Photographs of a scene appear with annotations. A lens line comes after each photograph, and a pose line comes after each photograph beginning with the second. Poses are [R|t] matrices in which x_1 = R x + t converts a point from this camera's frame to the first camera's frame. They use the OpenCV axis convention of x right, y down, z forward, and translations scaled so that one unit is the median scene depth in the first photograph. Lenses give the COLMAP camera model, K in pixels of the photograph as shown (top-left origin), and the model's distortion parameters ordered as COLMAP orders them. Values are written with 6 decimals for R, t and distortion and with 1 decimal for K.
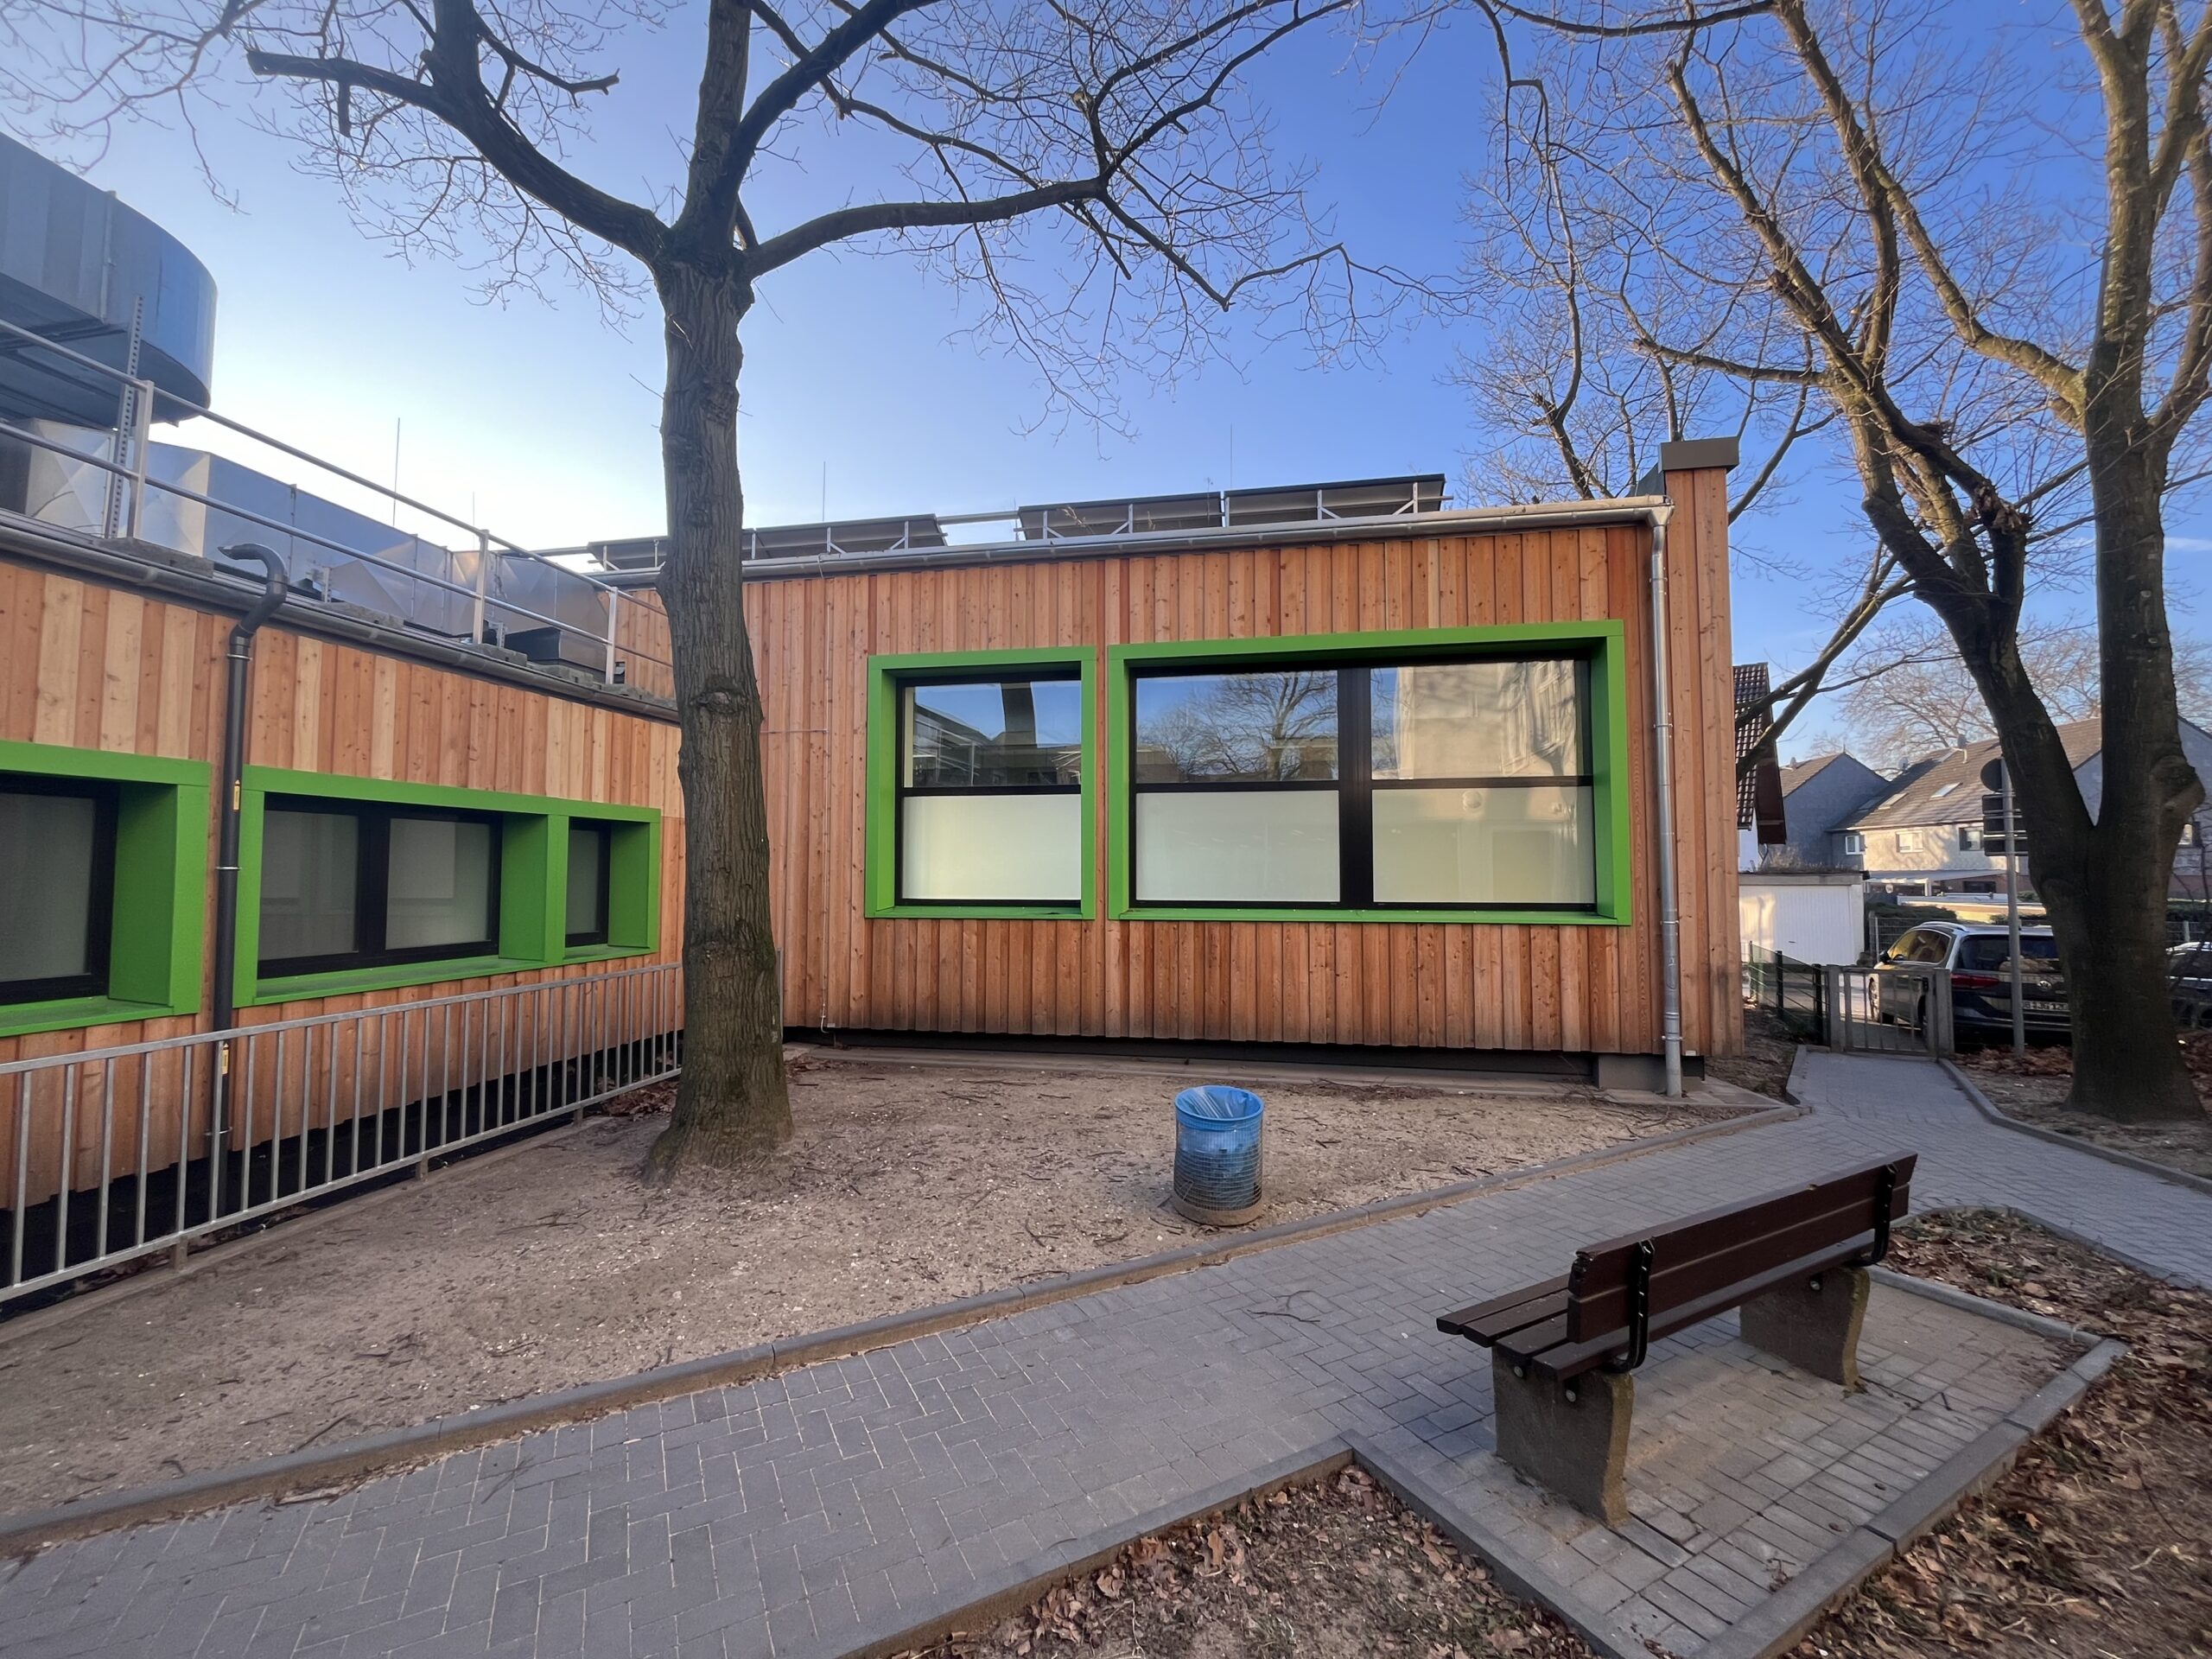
lens RADIAL K [[893.0, 0, 1106.0], [0, 893.0, 829.5], [0, 0, 1]] dist [-0.007100, -0.000136]
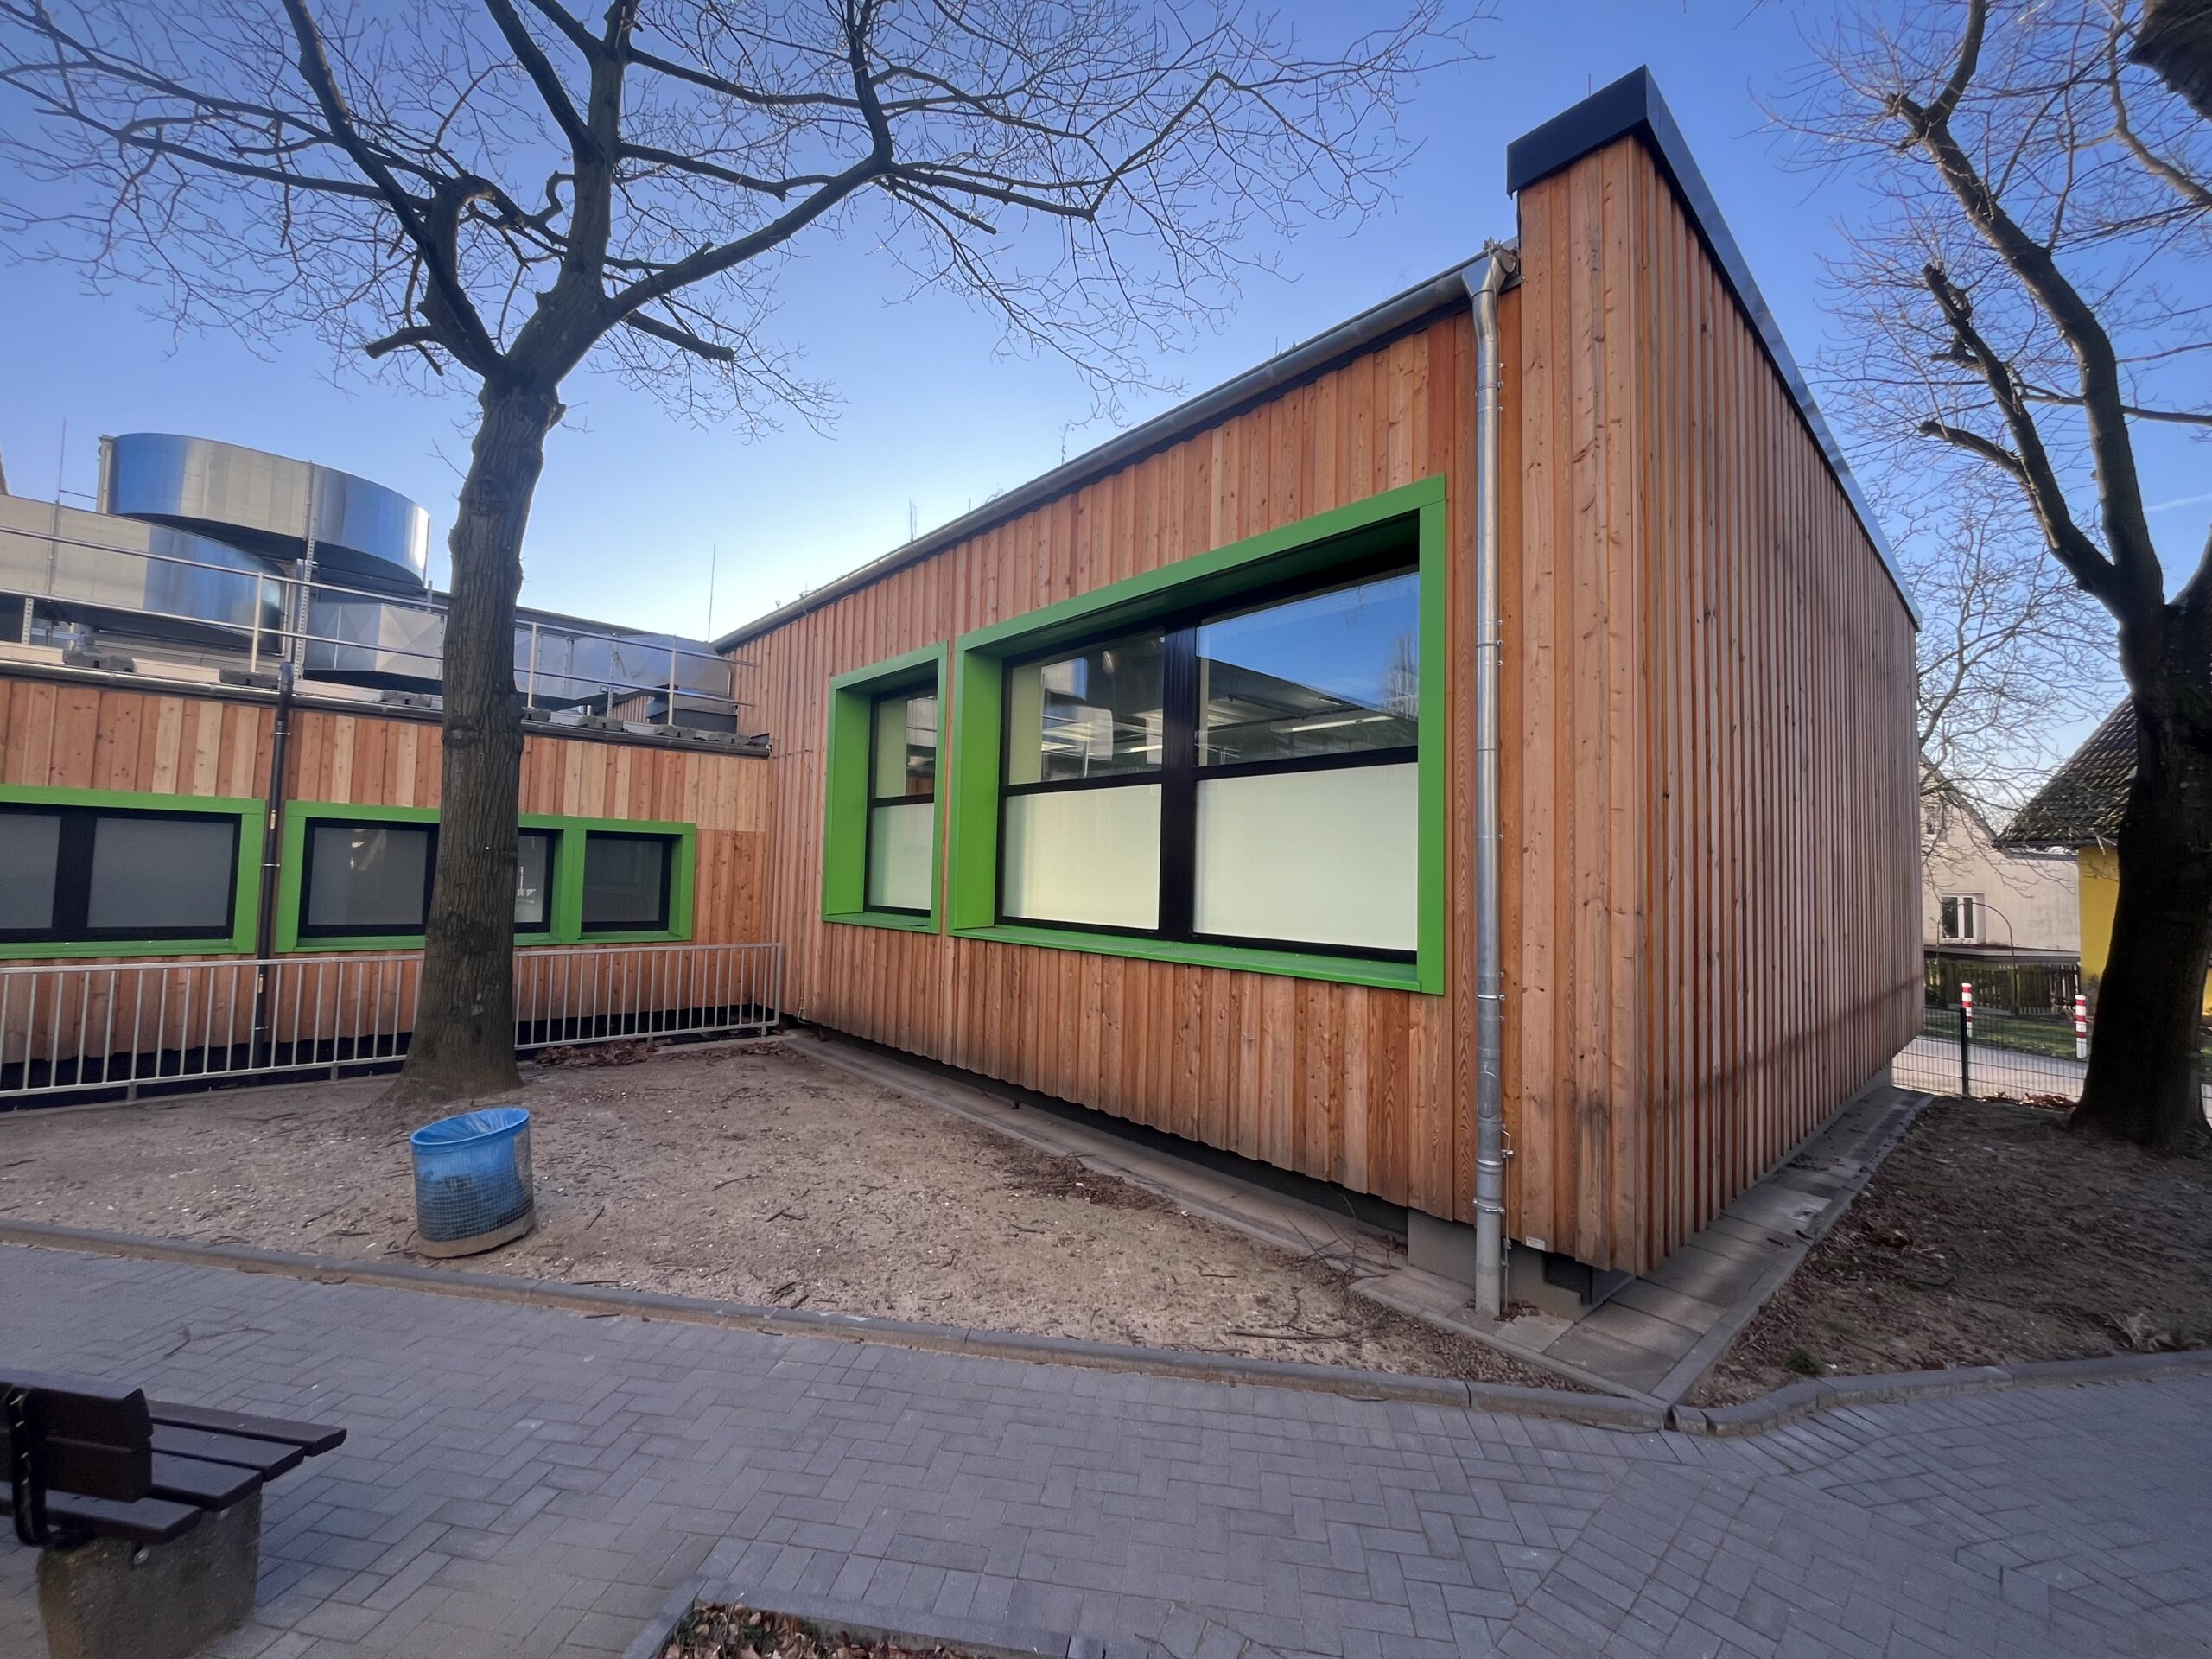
lens RADIAL K [[893.0, 0, 1106.0], [0, 893.0, 829.5], [0, 0, 1]] dist [-0.007100, -0.000136]
pose [[0.799019, -0.012663, -0.601173, 0.775949], [0.005616, 0.999892, -0.013598, 0.006237], [0.601280, 0.007489, 0.799003, 0.409231]]
